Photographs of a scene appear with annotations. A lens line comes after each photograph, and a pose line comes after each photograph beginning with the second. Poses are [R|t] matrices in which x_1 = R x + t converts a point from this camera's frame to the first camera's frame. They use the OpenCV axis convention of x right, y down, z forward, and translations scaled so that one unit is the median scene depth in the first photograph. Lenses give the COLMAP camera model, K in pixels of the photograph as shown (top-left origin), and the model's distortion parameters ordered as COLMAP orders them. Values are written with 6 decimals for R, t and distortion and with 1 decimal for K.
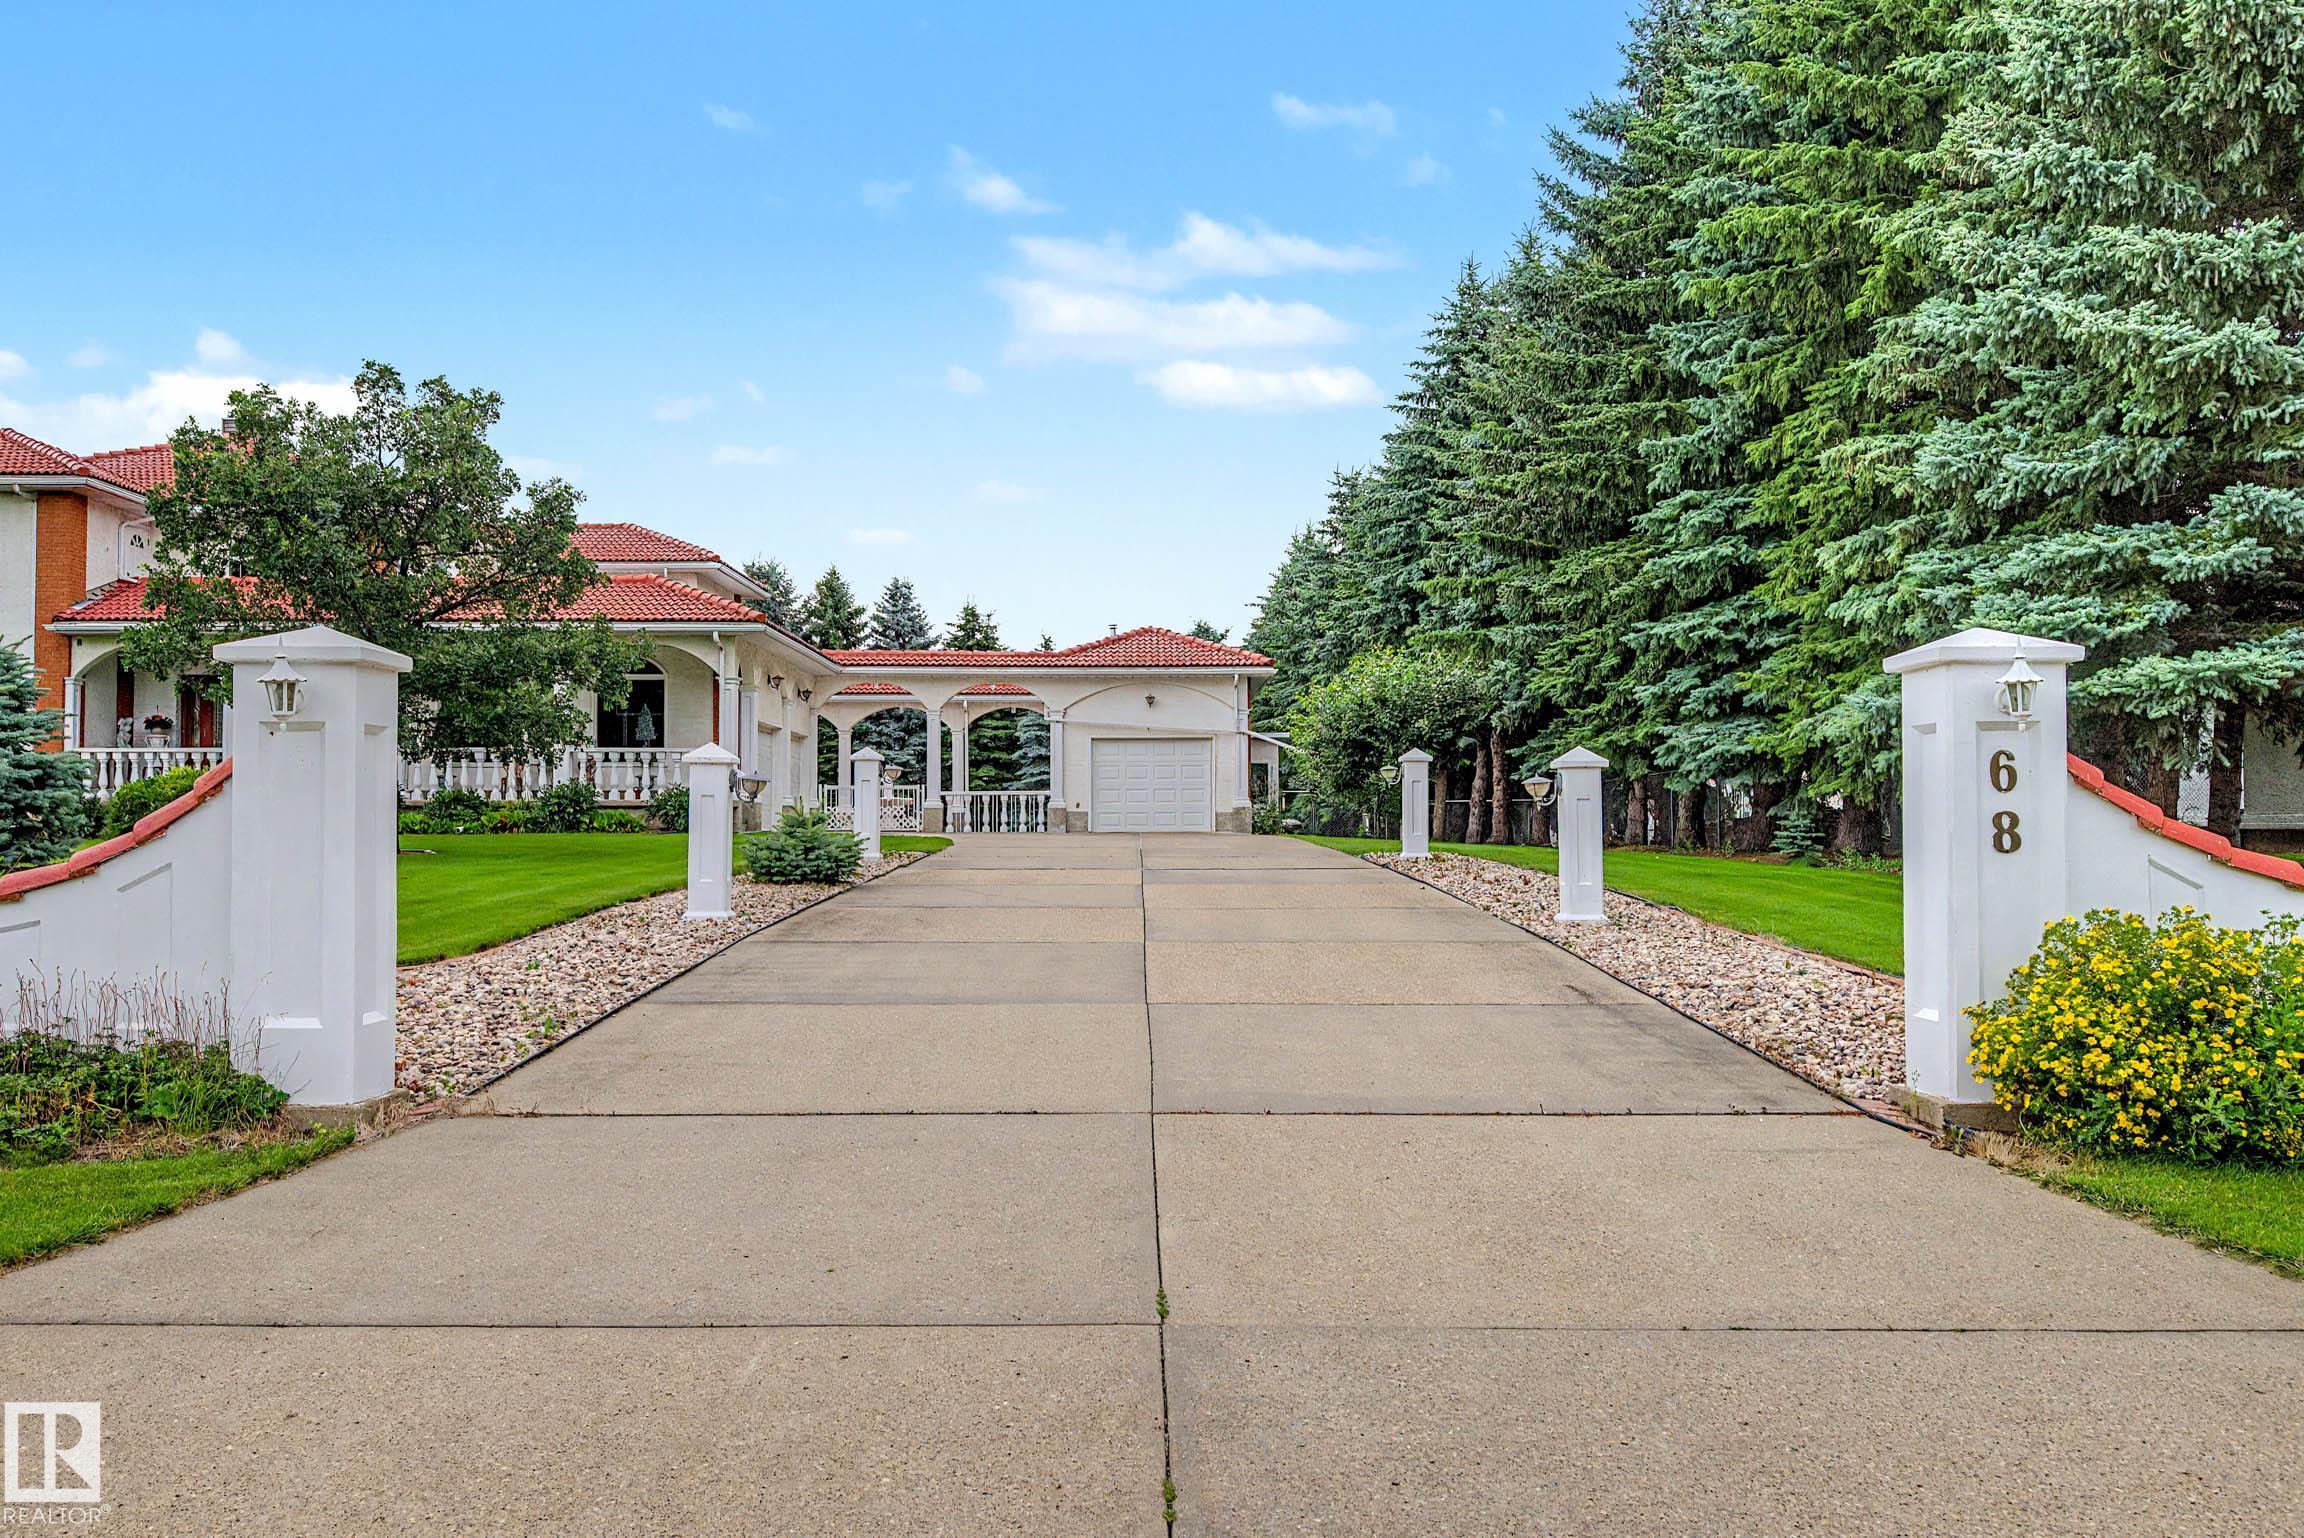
lens RADIAL K [[1984.9, 0, 1149.7], [0, 1984.9, 821.4], [0, 0, 1]] dist [-0.000641, -0.014458]
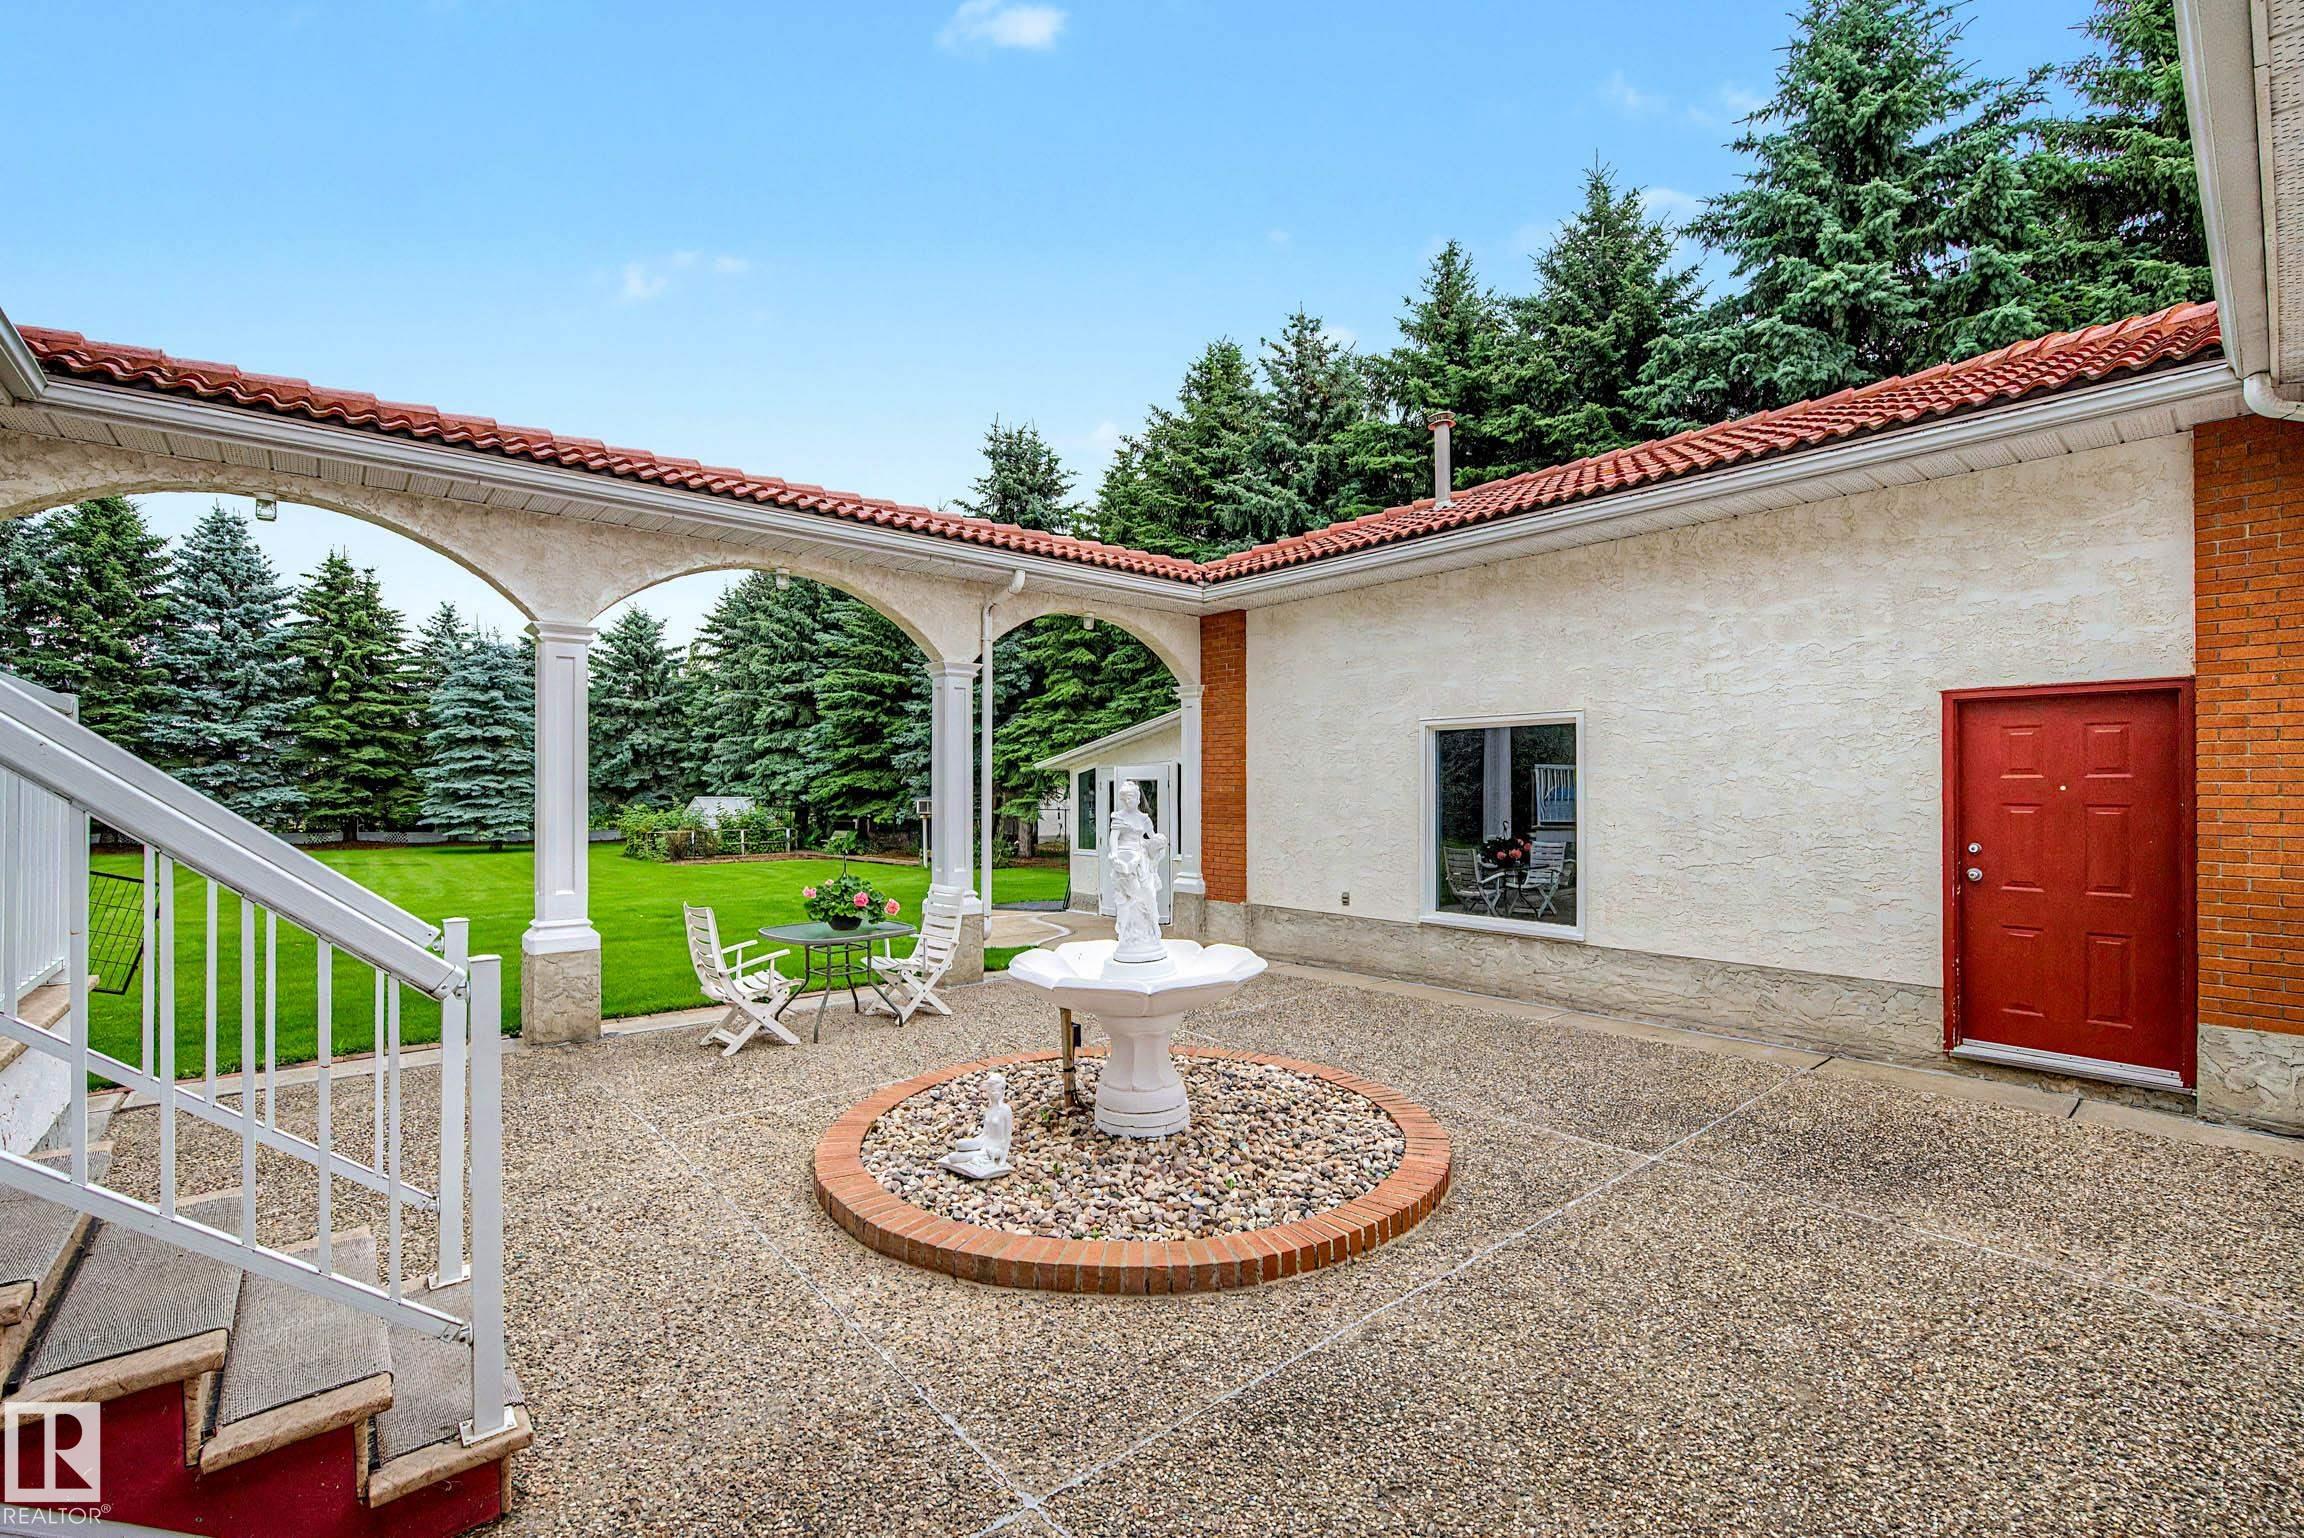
lens RADIAL K [[975.7, 0, 1152.5], [0, 975.7, 780.2], [0, 0, 1]] dist [-0.002379, -0.000201]
pose [[0.764084, 0.005274, 0.645095, -0.226502], [-0.007395, 0.999972, 0.000584, -0.038299], [-0.645074, -0.005217, 0.764102, 1.106764]]
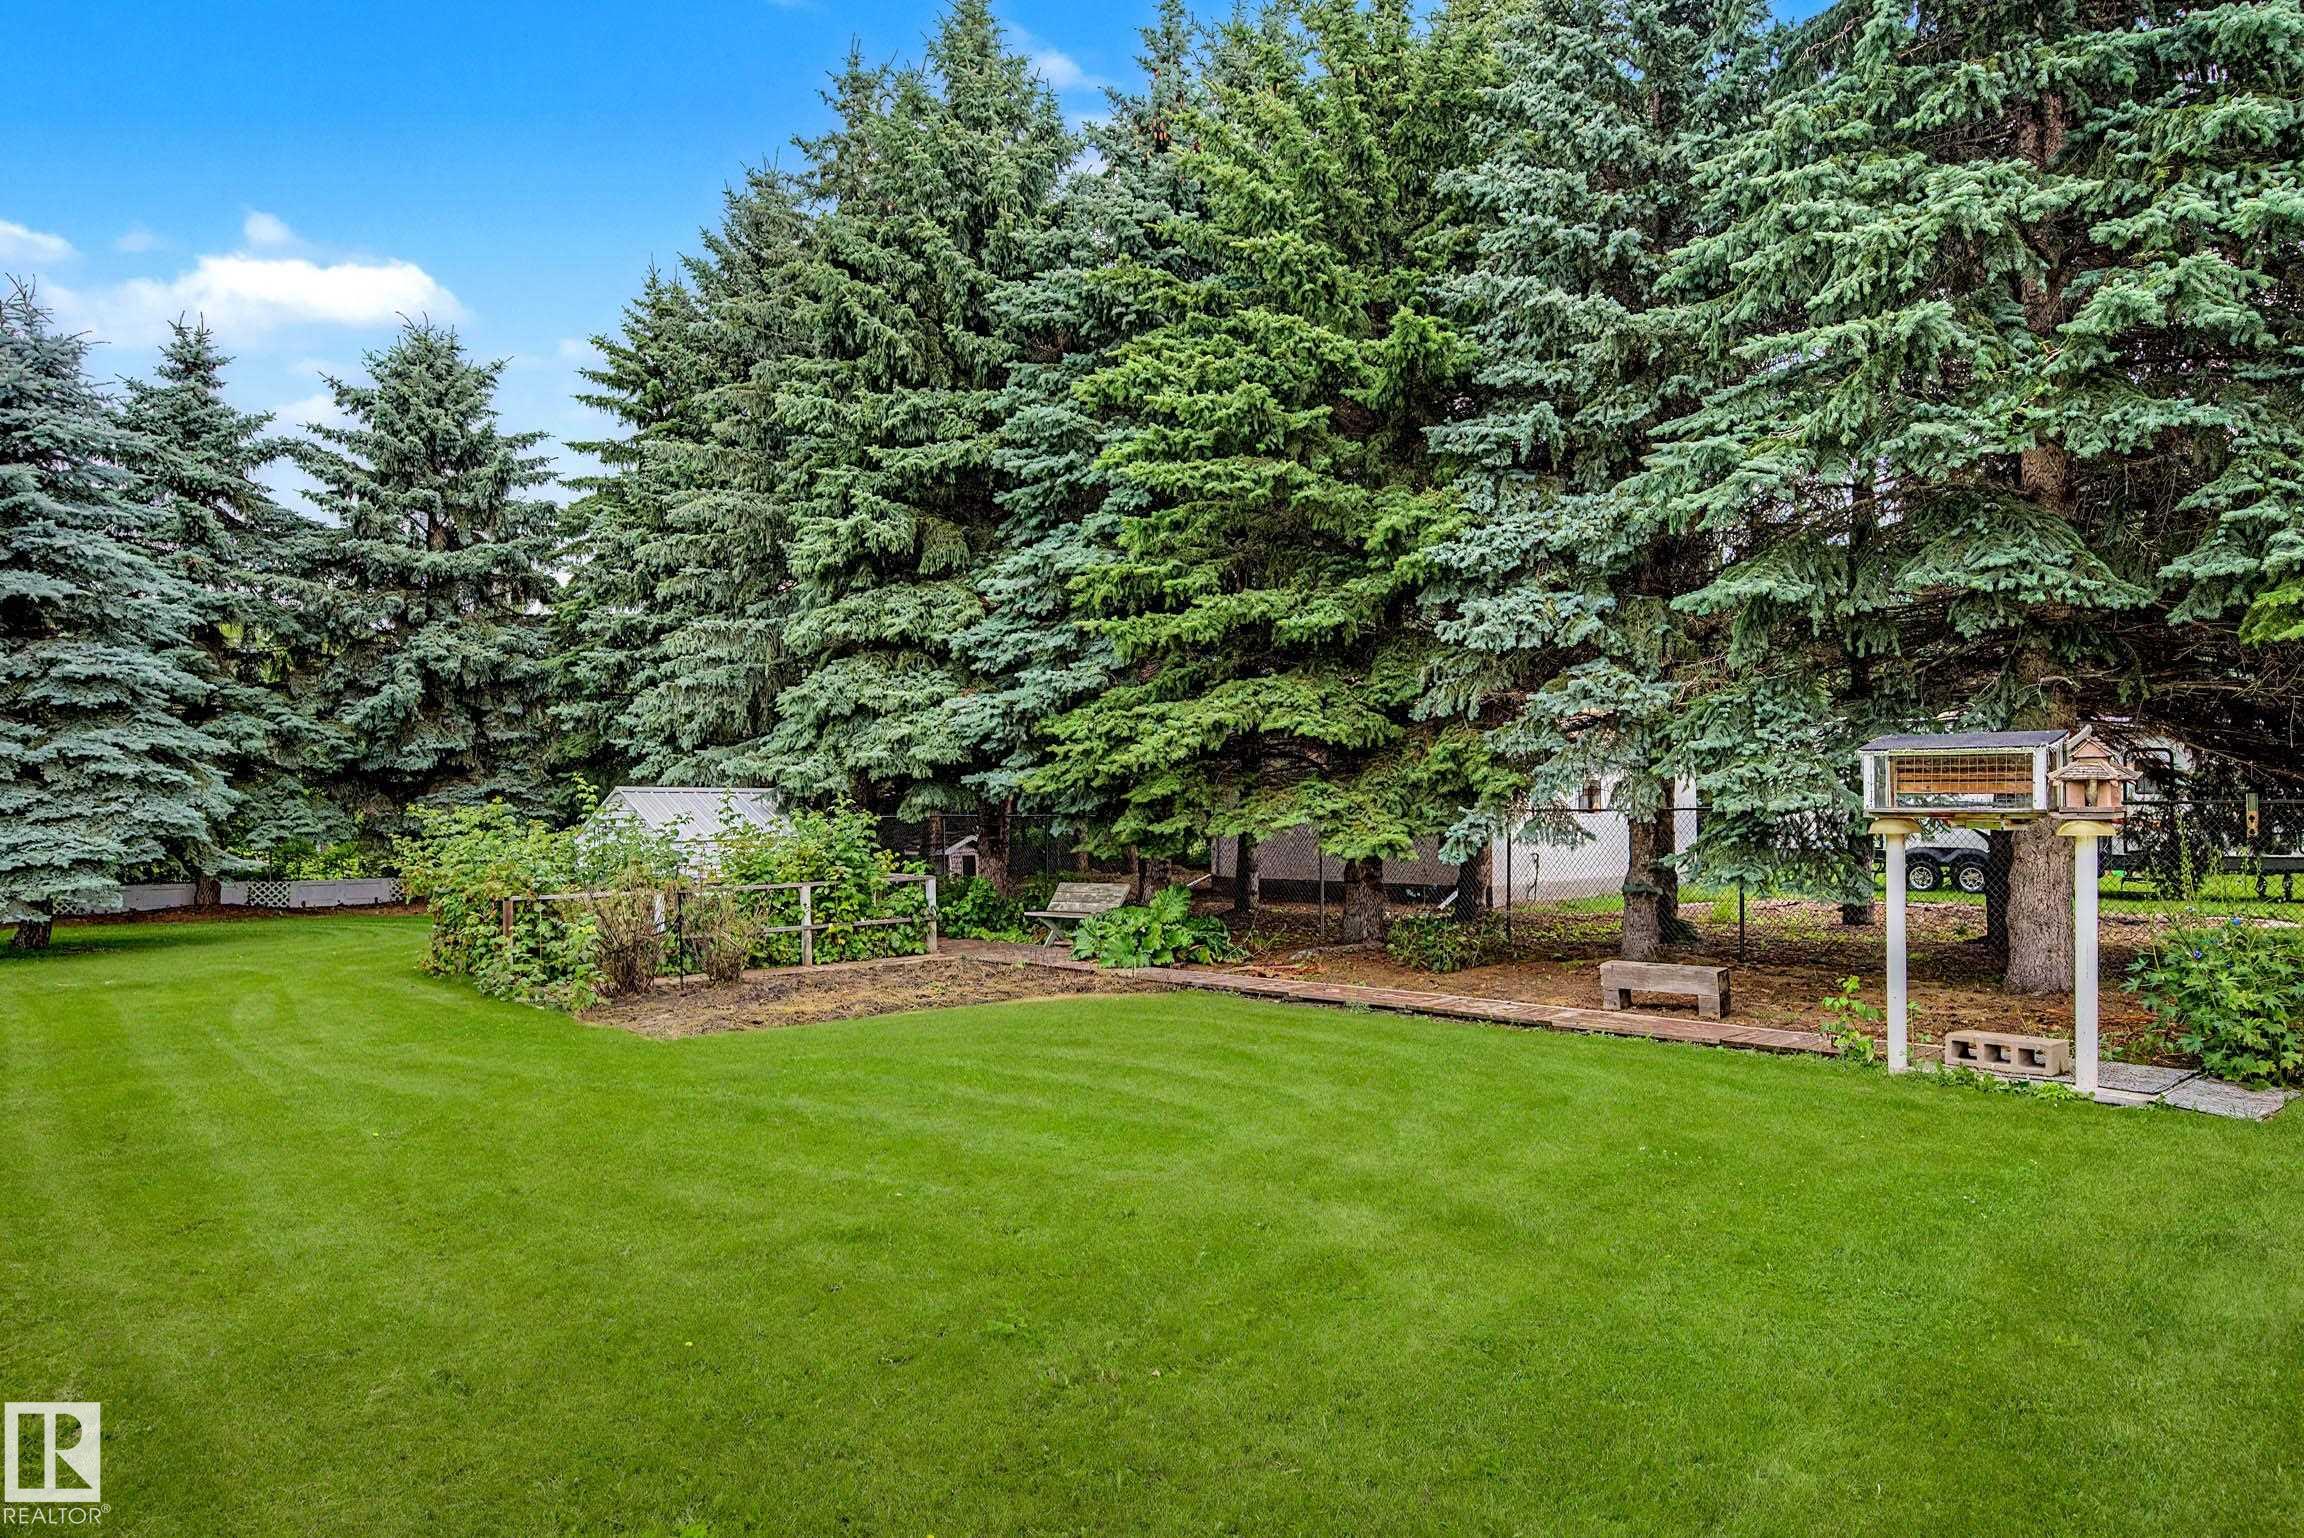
lens RADIAL K [[1436.2, 0, 1158.6], [0, 1436.2, 785.9], [0, 0, 1]] dist [0.004354, 0.001610]
pose [[0.760017, 0.000212, 0.649904, -0.126331], [0.000491, 0.999999, -0.000899, -0.016901], [-0.649903, 0.001003, 0.760016, 1.655544]]
